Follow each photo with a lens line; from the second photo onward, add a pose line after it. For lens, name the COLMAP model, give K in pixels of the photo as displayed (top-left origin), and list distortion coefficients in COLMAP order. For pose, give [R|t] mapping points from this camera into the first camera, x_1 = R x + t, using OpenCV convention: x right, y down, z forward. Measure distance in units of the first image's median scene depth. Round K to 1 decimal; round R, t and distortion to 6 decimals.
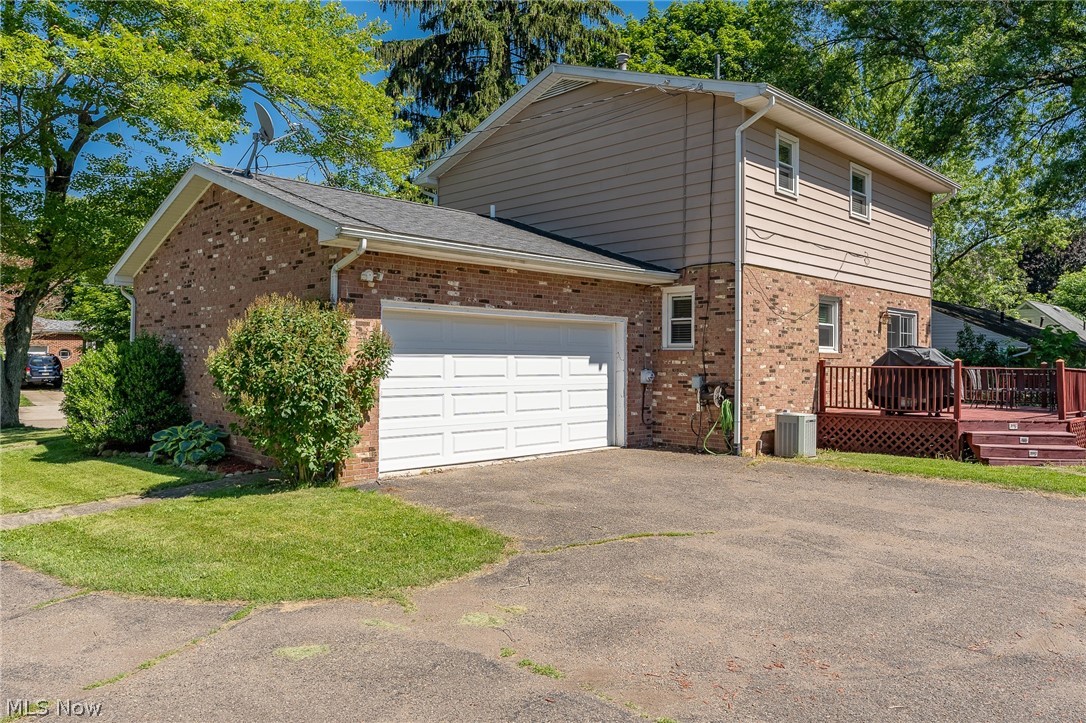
lens RADIAL K [[769.6, 0, 543.5], [0, 769.6, 357.1], [0, 0, 1]] dist [-0.010954, -0.001809]
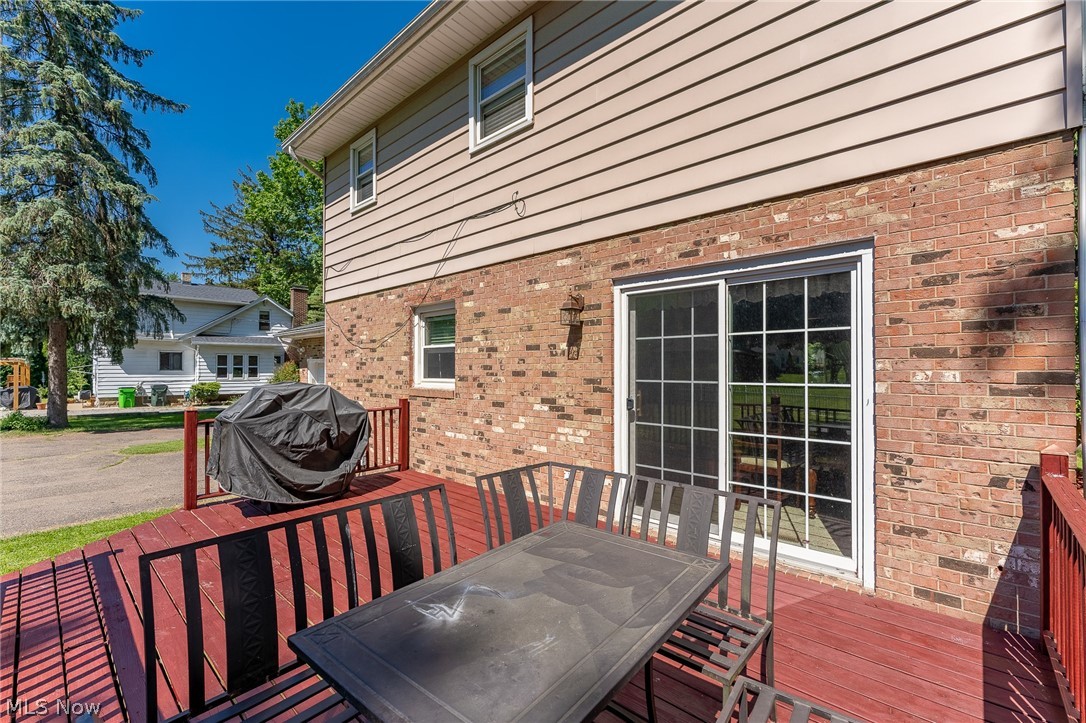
lens RADIAL K [[454.6, 0, 562.5], [0, 454.6, 367.4], [0, 0, 1]] dist [-0.000106, 0.001212]
pose [[0.069671, -0.011870, -0.997499, 0.834110], [0.007965, 0.999904, -0.011342, -0.020418], [0.997538, -0.007155, 0.069759, 1.169869]]
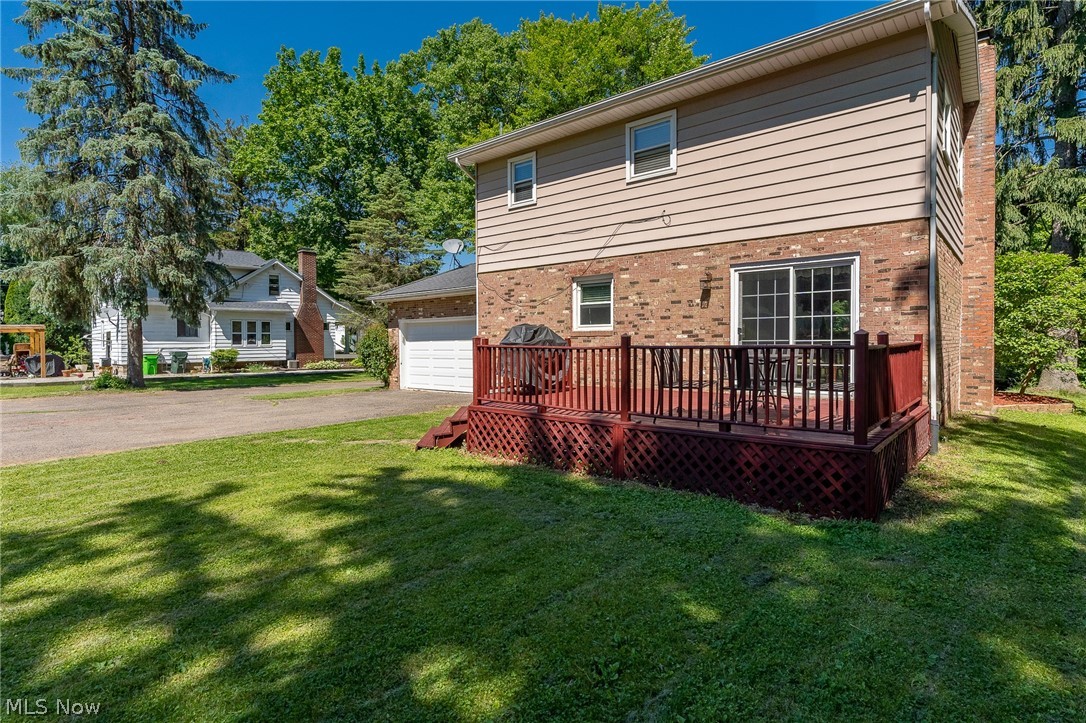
lens RADIAL K [[564.4, 0, 541.0], [0, 564.4, 357.2], [0, 0, 1]] dist [-0.001000, -0.001077]
pose [[0.075059, 0.017640, -0.997023, 1.208919], [0.014708, 0.999715, 0.018795, 0.015559], [0.997071, -0.016075, 0.074778, 0.942885]]
